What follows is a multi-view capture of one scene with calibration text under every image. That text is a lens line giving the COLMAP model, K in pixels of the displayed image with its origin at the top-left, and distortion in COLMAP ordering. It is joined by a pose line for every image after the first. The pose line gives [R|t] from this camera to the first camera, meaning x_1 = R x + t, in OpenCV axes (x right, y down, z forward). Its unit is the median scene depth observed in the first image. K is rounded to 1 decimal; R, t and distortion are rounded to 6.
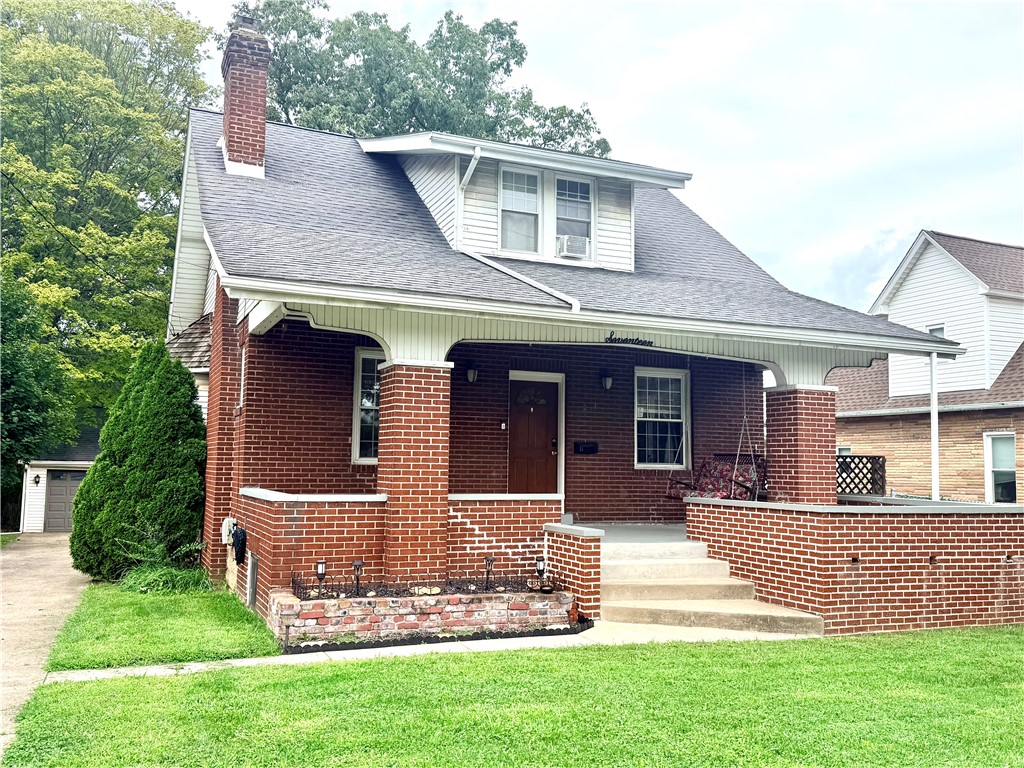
lens RADIAL K [[885.5, 0, 509.3], [0, 885.5, 380.5], [0, 0, 1]] dist [0.100615, -0.139727]
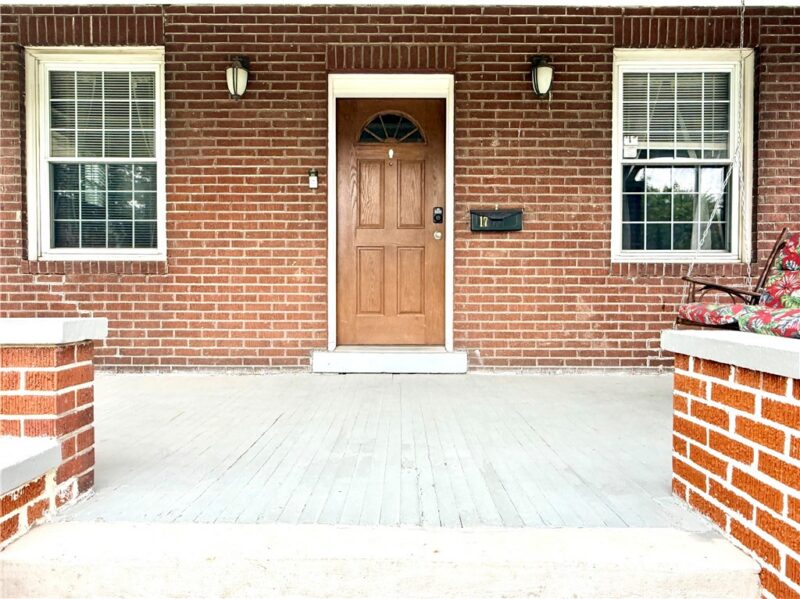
lens RADIAL K [[544.8, 0, 397.7], [0, 544.8, 303.6], [0, 0, 1]] dist [-0.004236, 0.005641]
pose [[0.913846, -0.003348, -0.406048, 0.167281], [0.050530, 0.993131, 0.105534, 0.091498], [0.402906, -0.116959, 0.907738, 0.731091]]
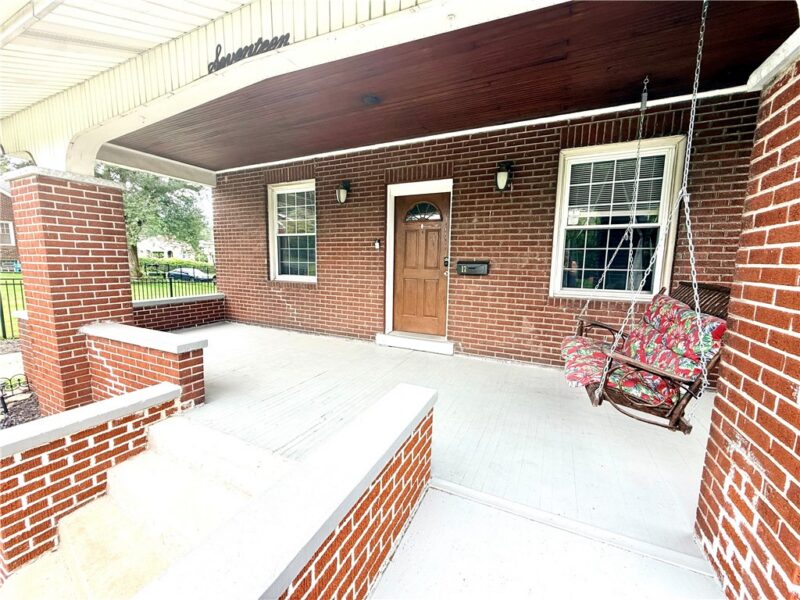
lens RADIAL K [[318.4, 0, 400.1], [0, 318.4, 301.4], [0, 0, 1]] dist [-0.000588, 0.000254]
pose [[0.648092, 0.090502, -0.756165, 0.281637], [0.065887, 0.982528, 0.174065, 0.053040], [0.758706, -0.162631, 0.630806, 0.795435]]
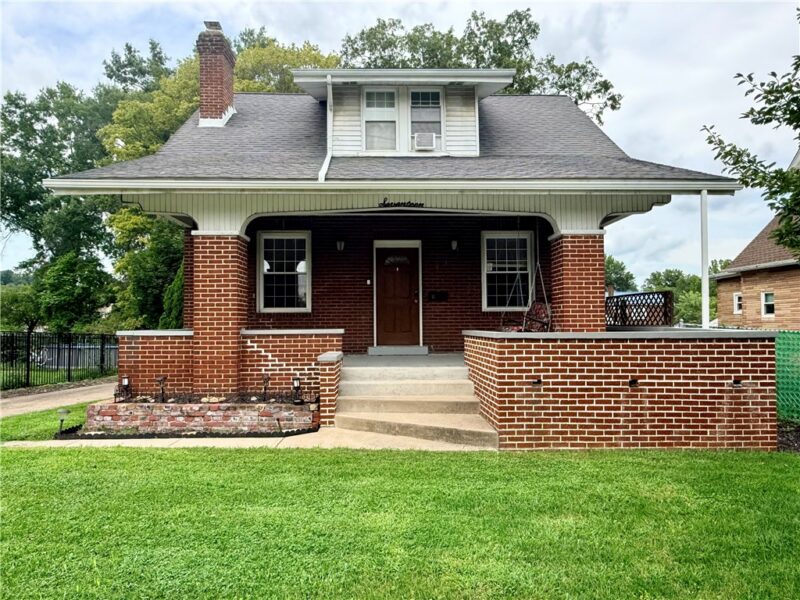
lens RADIAL K [[545.3, 0, 400.7], [0, 545.3, 304.7], [0, 0, 1]] dist [-0.008766, 0.006907]
pose [[0.927982, -0.035112, -0.370967, 0.348515], [0.057502, 0.997119, 0.049467, 0.048088], [0.368161, -0.067236, 0.927328, 0.247676]]
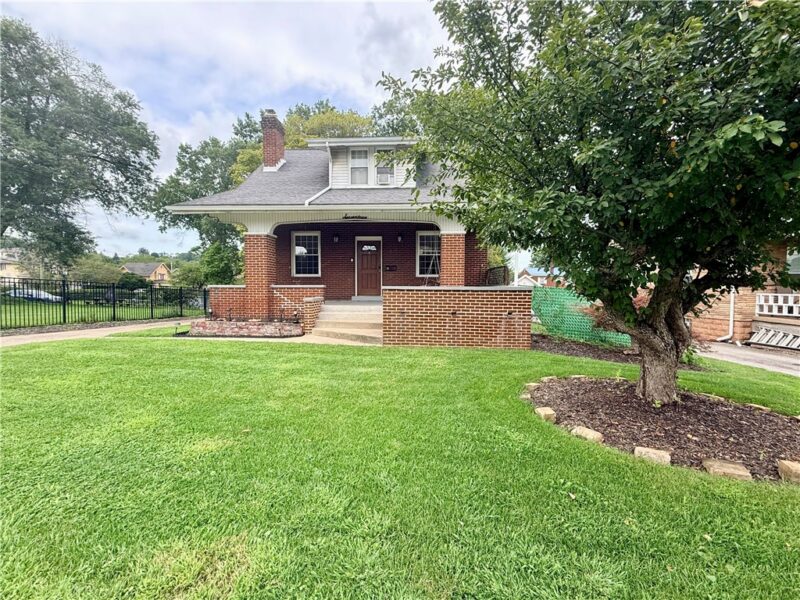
lens RADIAL K [[343.7, 0, 401.9], [0, 343.7, 302.3], [0, 0, 1]] dist [-0.004480, -0.000168]
pose [[0.896764, 0.006084, -0.442467, 0.536262], [0.054466, 0.990785, 0.124011, 0.057475], [0.439144, -0.135308, 0.888169, 0.211574]]
